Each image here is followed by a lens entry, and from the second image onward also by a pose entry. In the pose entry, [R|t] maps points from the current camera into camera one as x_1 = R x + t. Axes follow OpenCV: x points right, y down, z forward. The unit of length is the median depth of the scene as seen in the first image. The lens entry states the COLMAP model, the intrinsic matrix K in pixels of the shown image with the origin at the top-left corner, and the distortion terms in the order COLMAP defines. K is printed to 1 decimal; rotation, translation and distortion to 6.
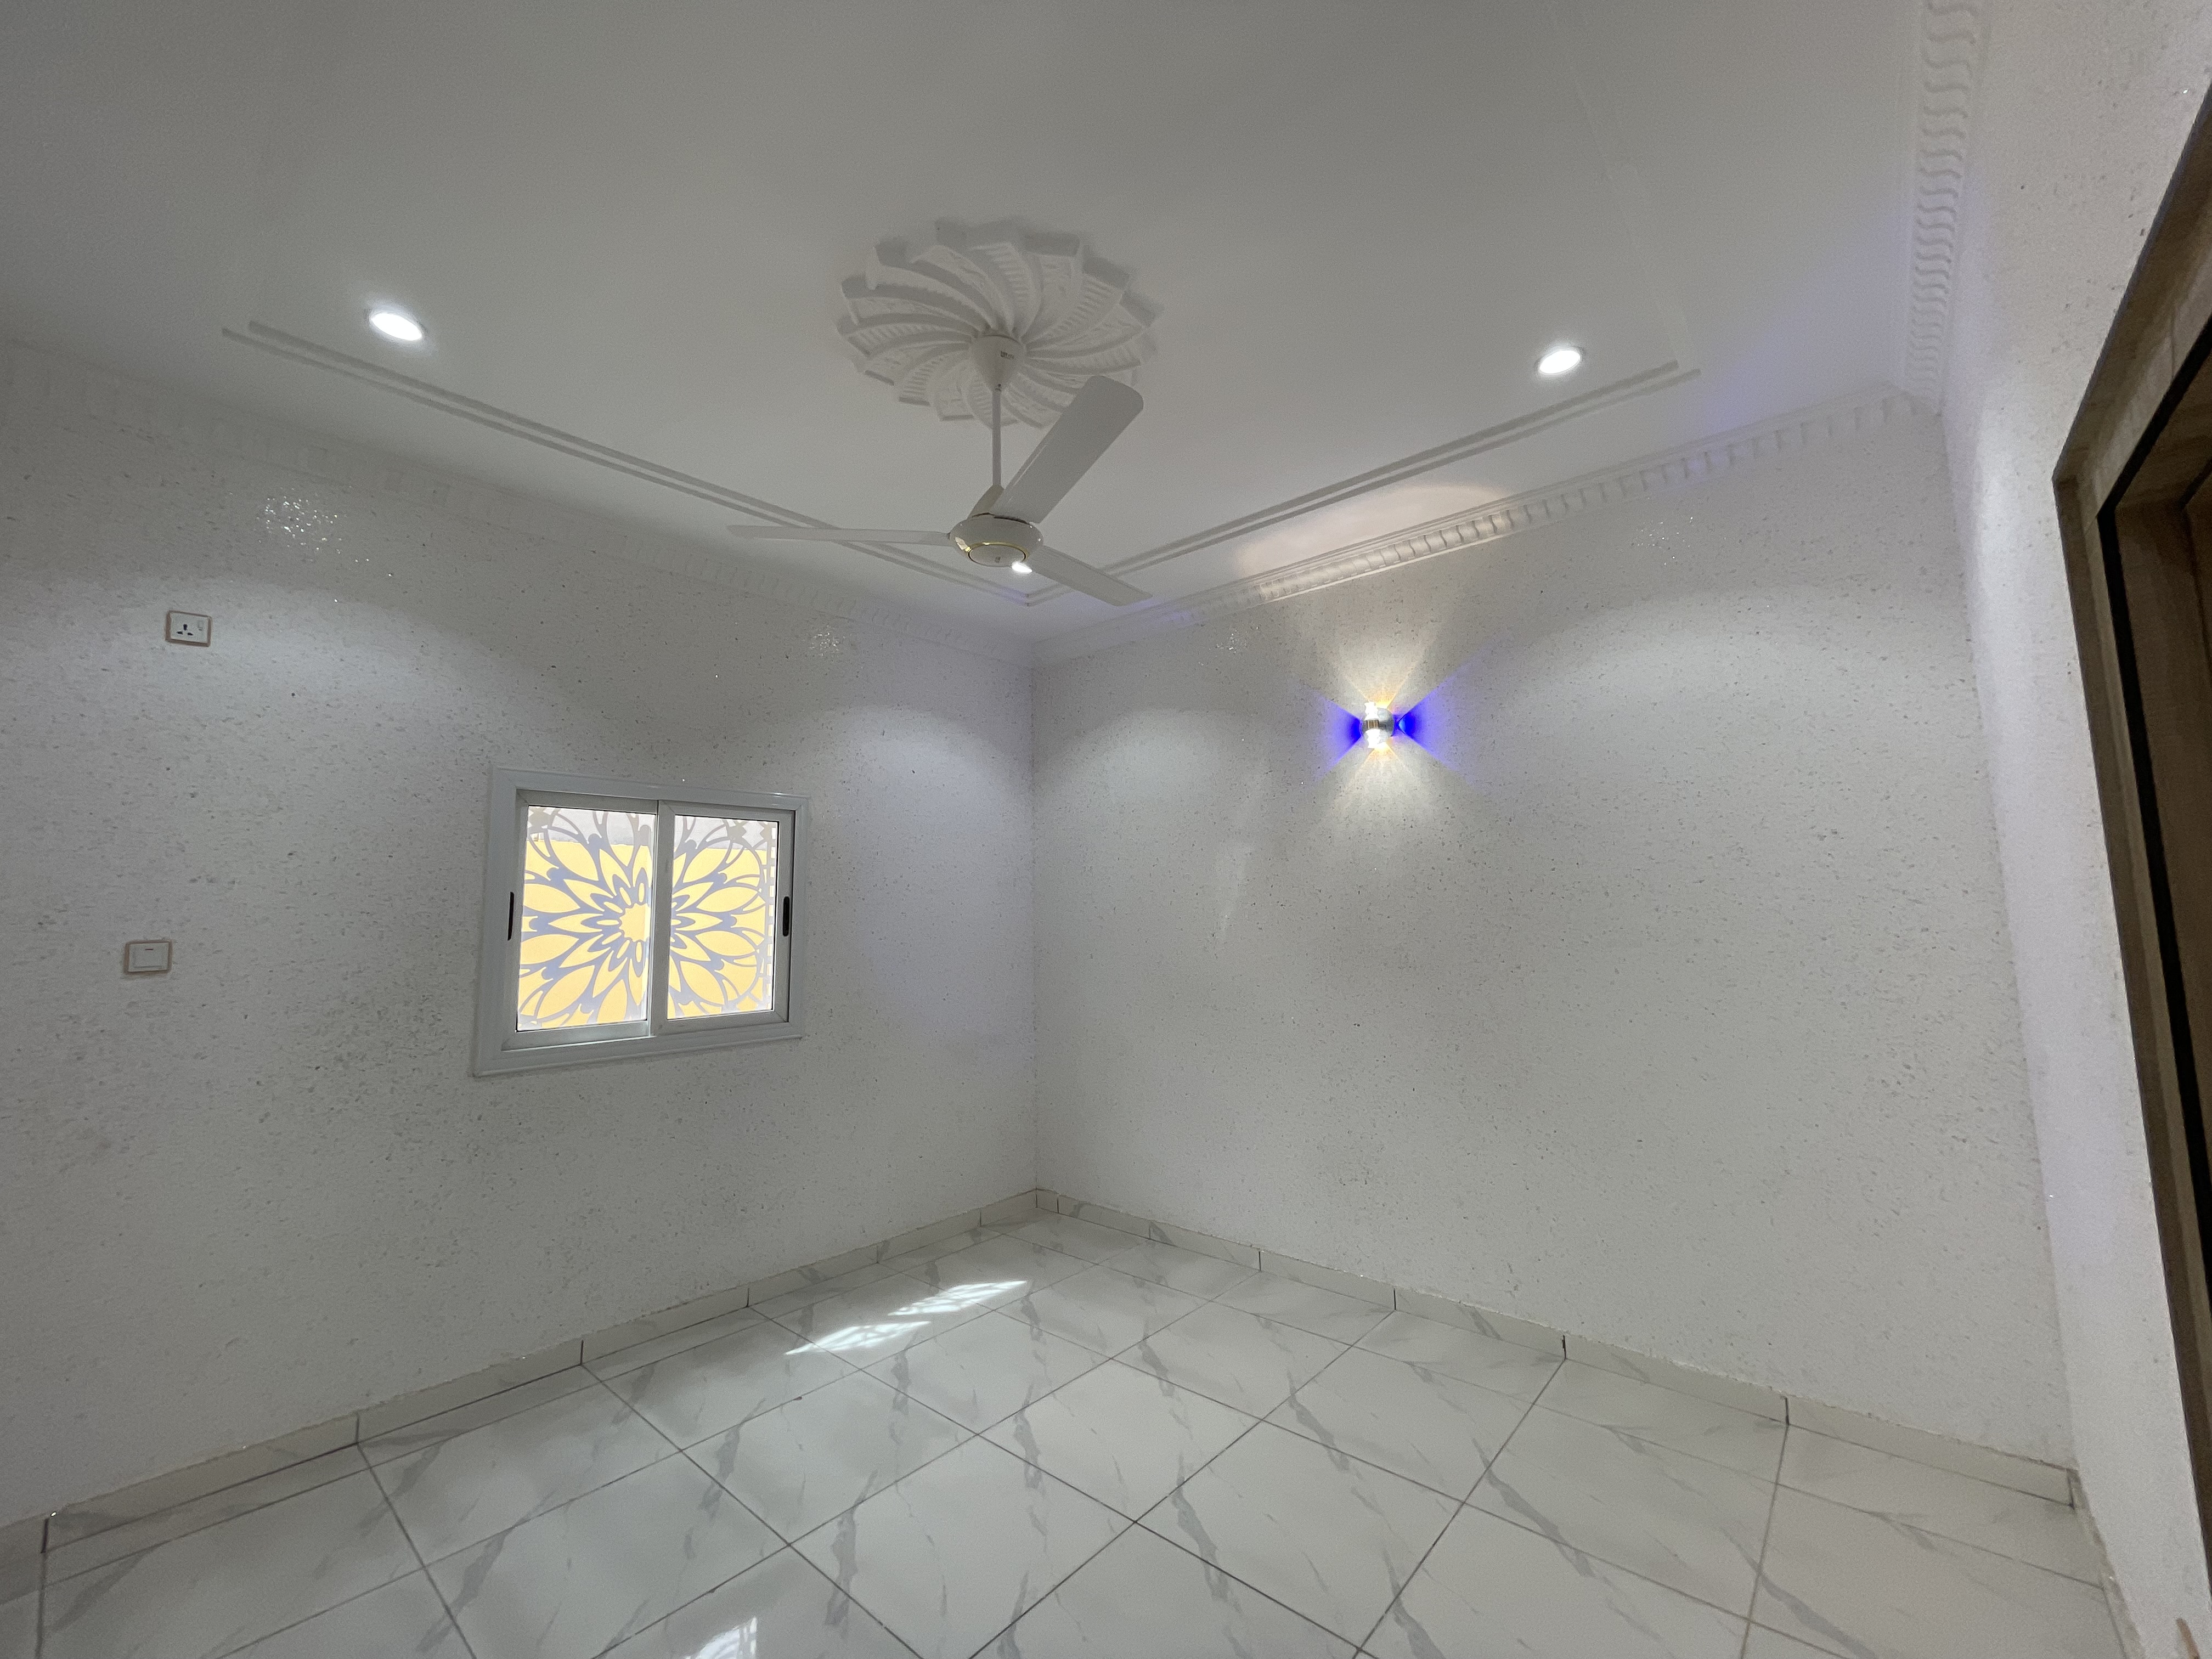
lens RADIAL K [[895.3, 0, 1106.0], [0, 895.3, 829.5], [0, 0, 1]] dist [0.001606, 0.000218]
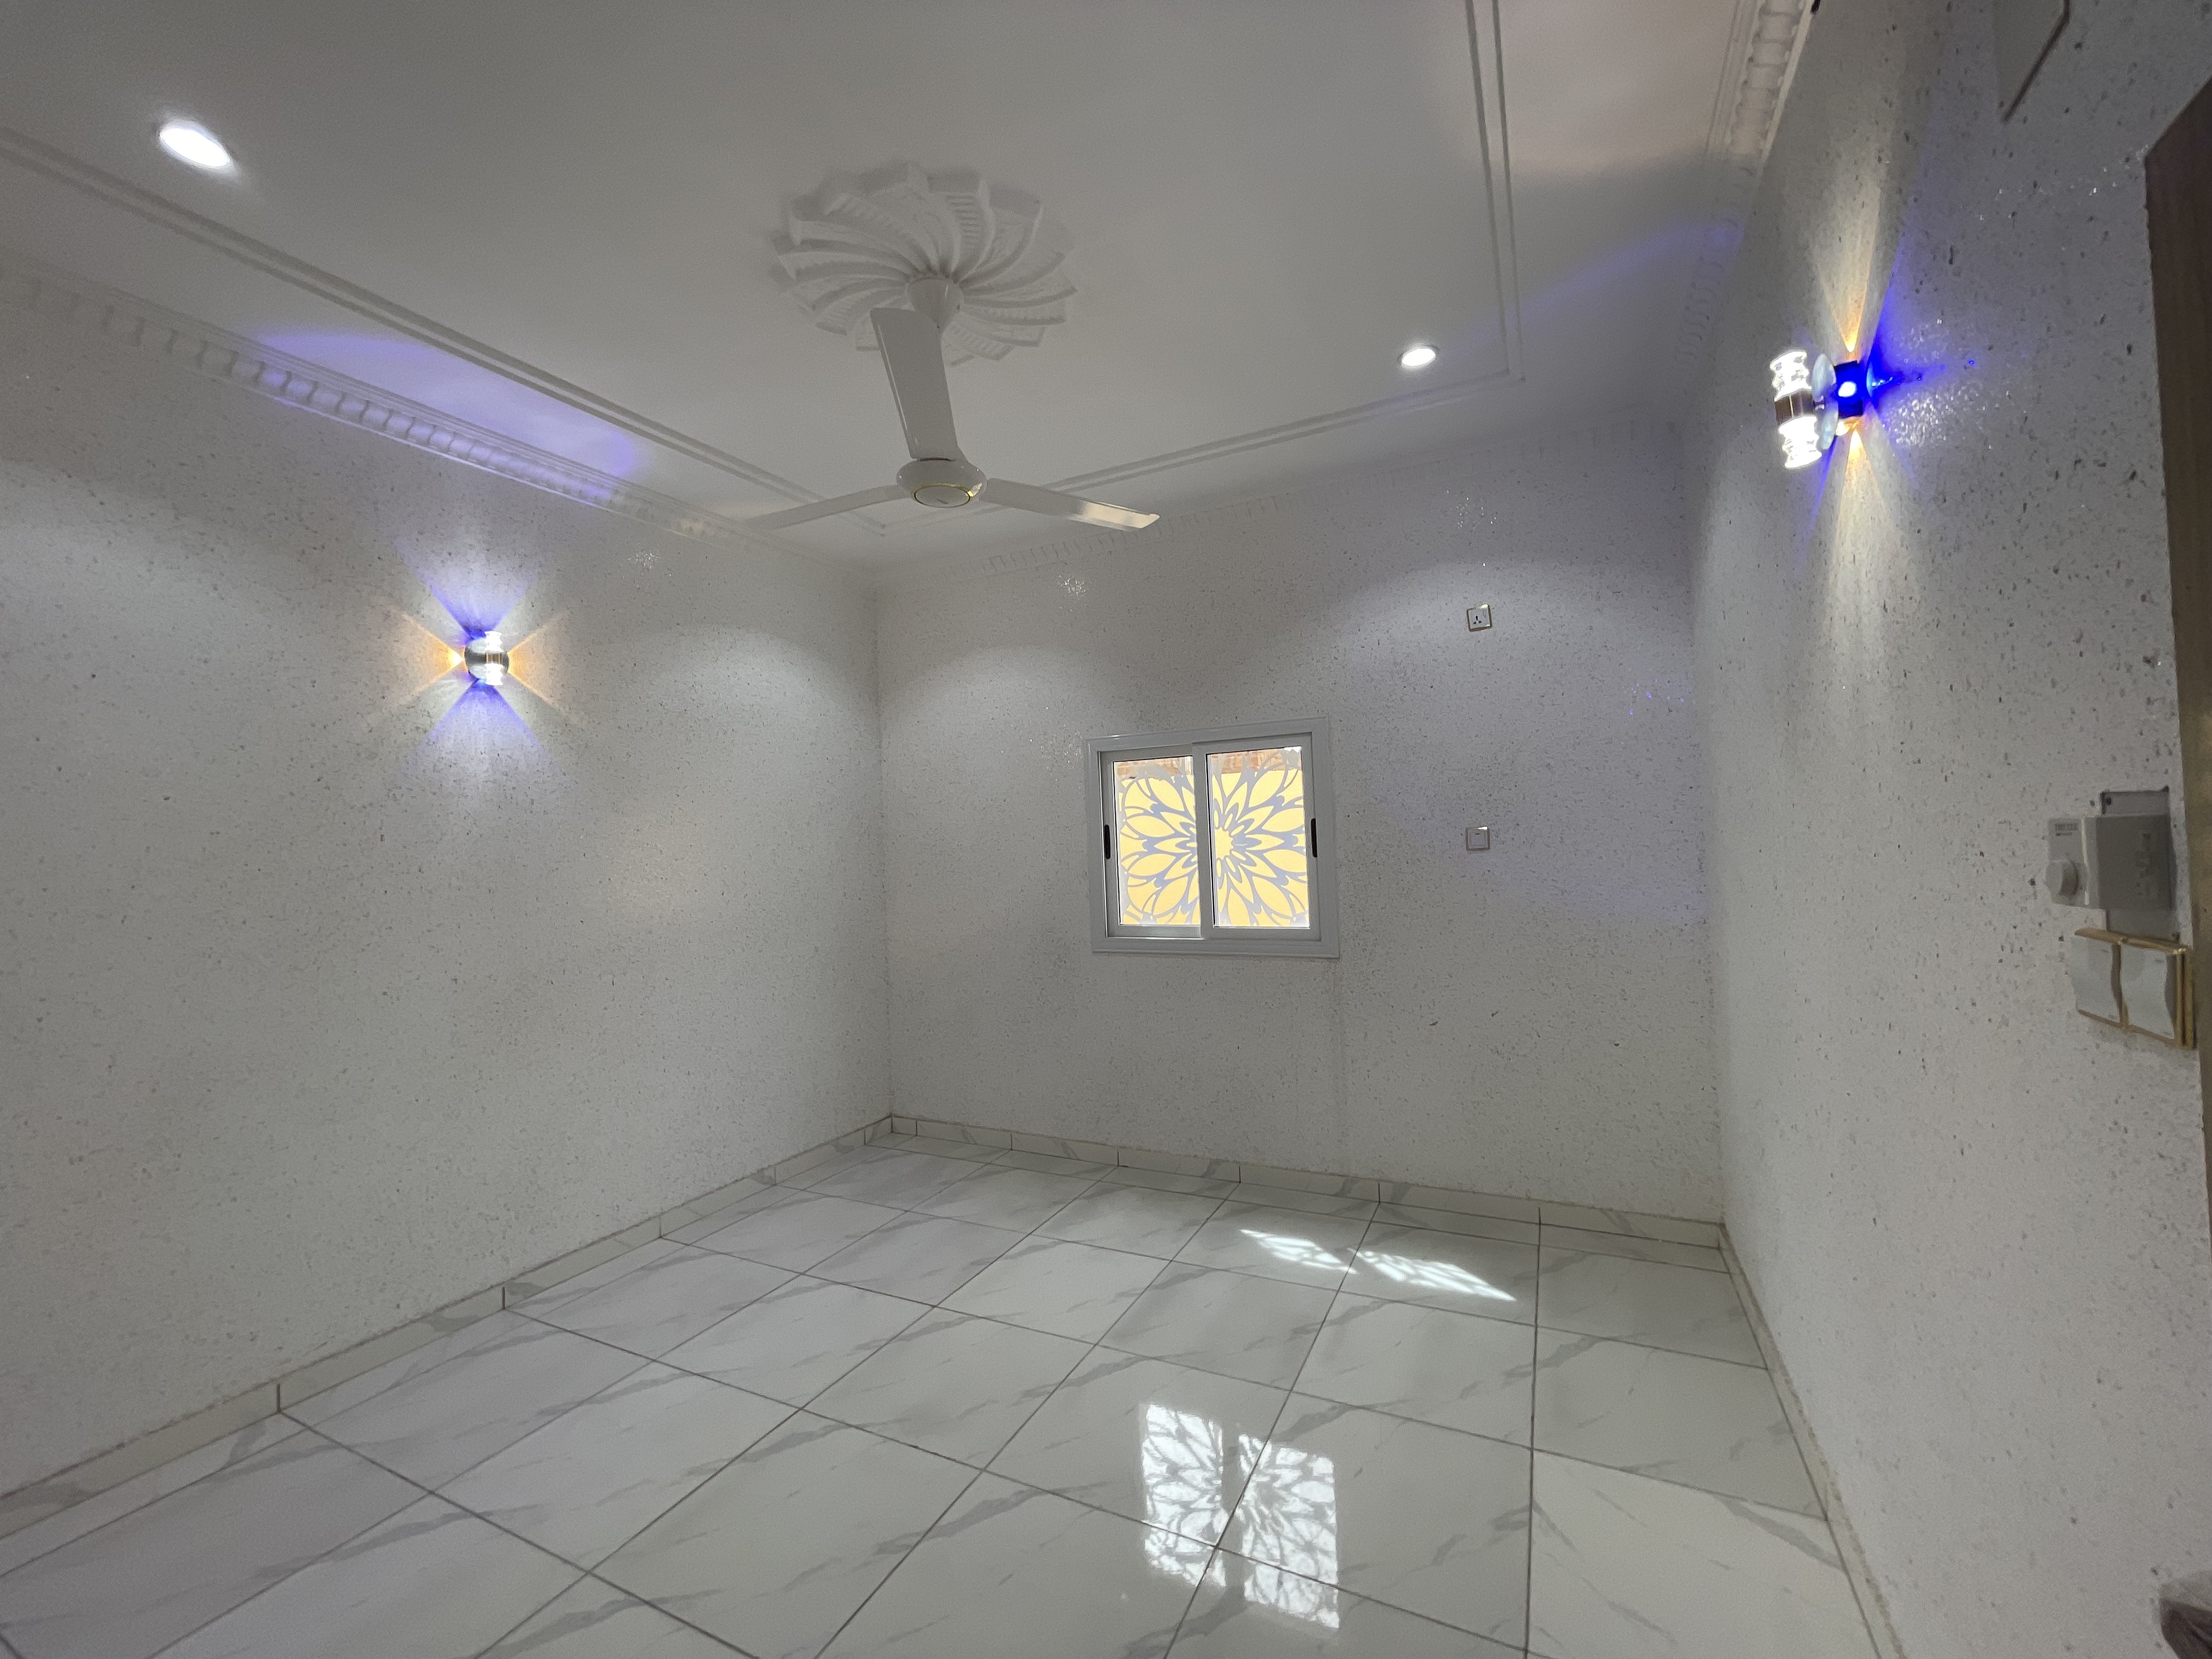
lens RADIAL K [[887.4, 0, 1062.6], [0, 887.4, 847.7], [0, 0, 1]] dist [0.000535, 0.000110]
pose [[0.264135, 0.021122, -0.964254, 0.582257], [0.147555, 0.987106, 0.062042, 0.005574], [0.953132, -0.158668, 0.257612, 0.514756]]
